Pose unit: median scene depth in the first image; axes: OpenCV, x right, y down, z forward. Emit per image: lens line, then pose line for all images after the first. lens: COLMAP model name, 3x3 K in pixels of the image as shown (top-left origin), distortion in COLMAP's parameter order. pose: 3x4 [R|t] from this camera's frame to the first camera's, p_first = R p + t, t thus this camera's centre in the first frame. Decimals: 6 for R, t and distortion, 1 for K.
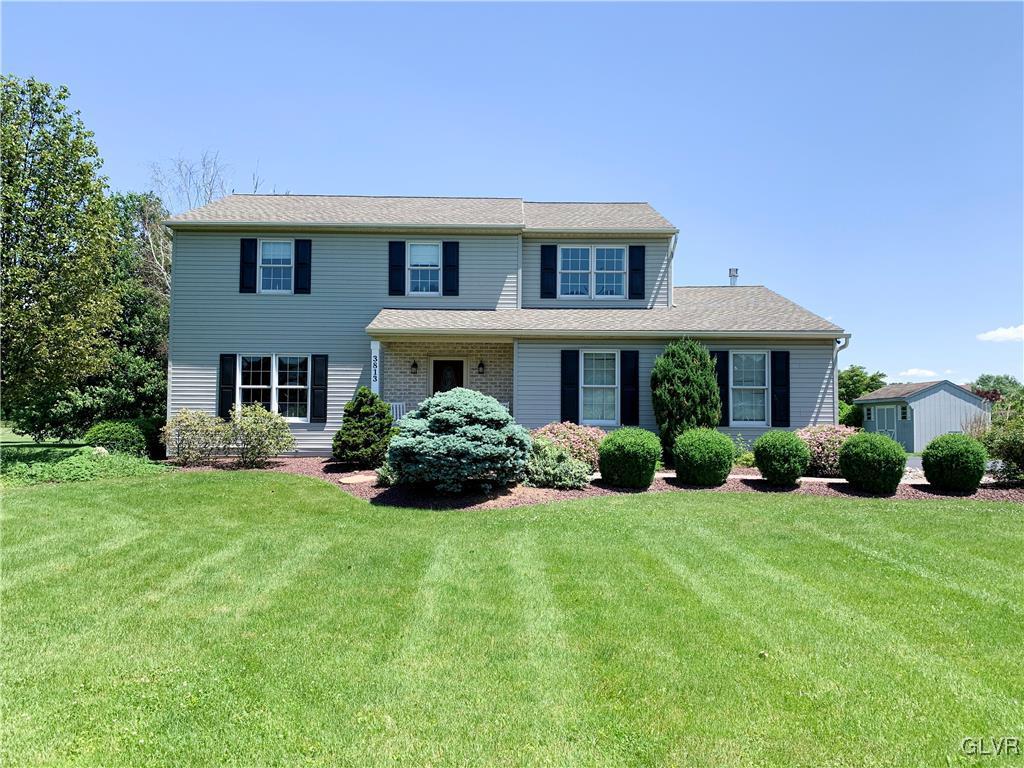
lens RADIAL K [[778.2, 0, 507.7], [0, 778.2, 379.4], [0, 0, 1]] dist [0.024507, -0.044733]
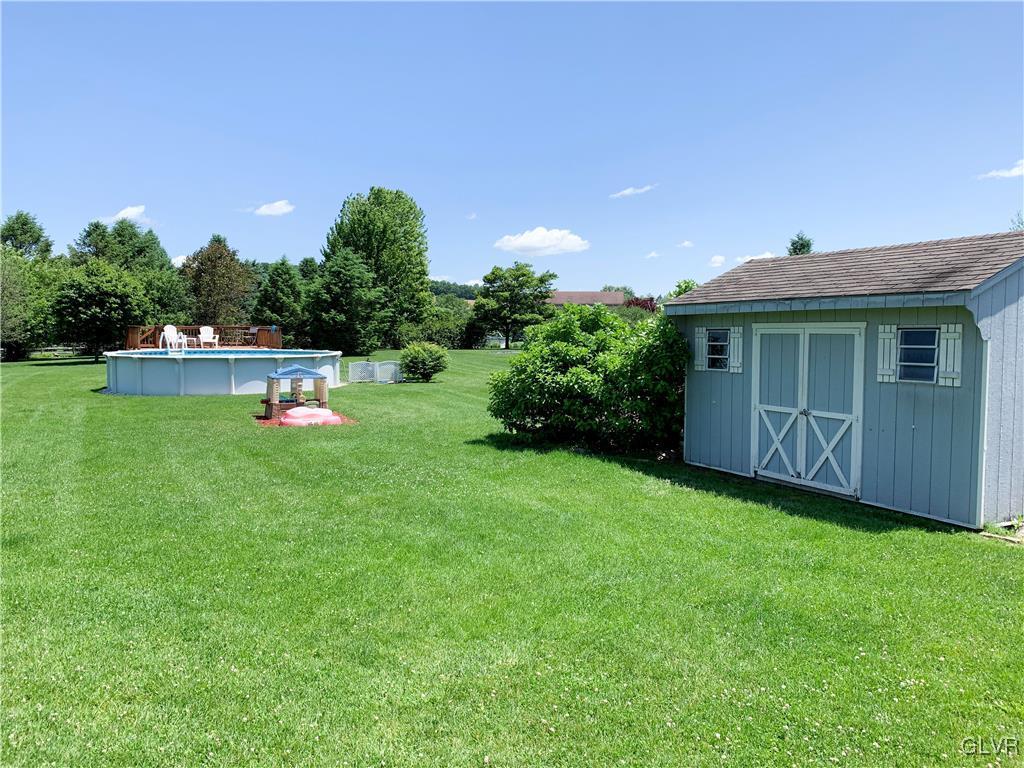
lens RADIAL K [[778.2, 0, 527.3], [0, 778.2, 386.1], [0, 0, 1]] dist [0.024507, -0.044733]
pose [[0.892675, -0.035325, 0.449315, 0.491054], [-0.022511, 0.992185, 0.122729, 0.042831], [-0.450139, -0.119671, 0.884903, 1.456439]]
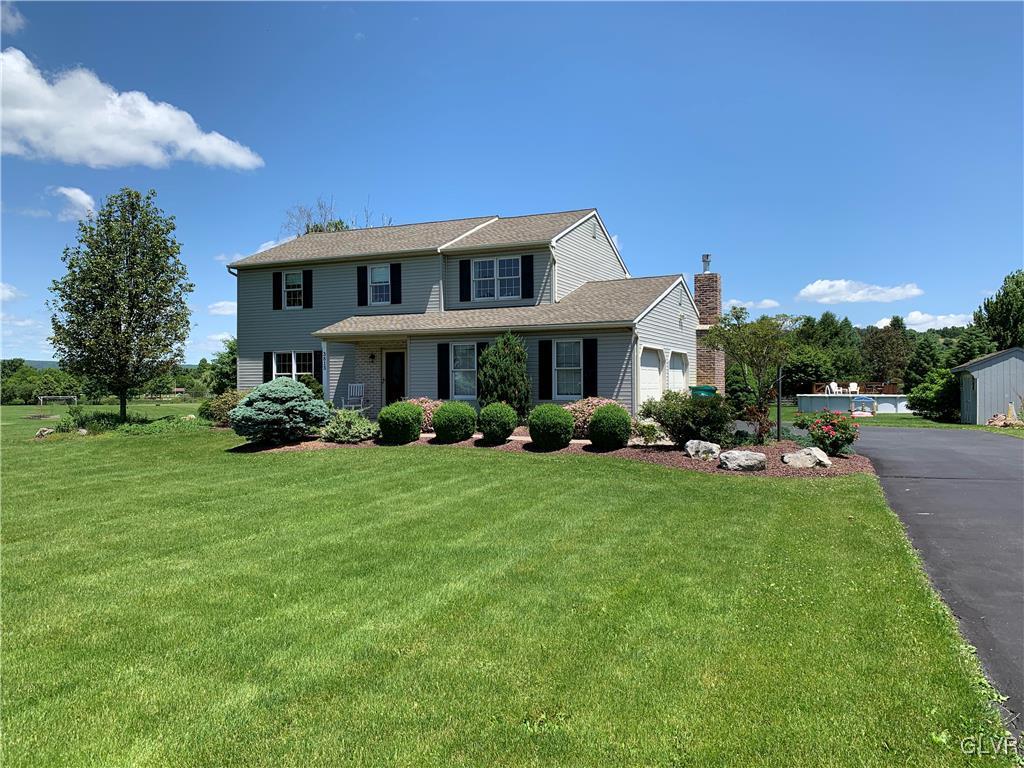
lens RADIAL K [[770.4, 0, 514.7], [0, 770.4, 373.7], [0, 0, 1]] dist [0.040519, -0.045125]
pose [[0.915603, -0.019717, -0.401600, 0.650162], [0.031148, 0.999274, 0.021954, -0.009729], [0.400875, -0.032610, 0.915552, -0.146402]]
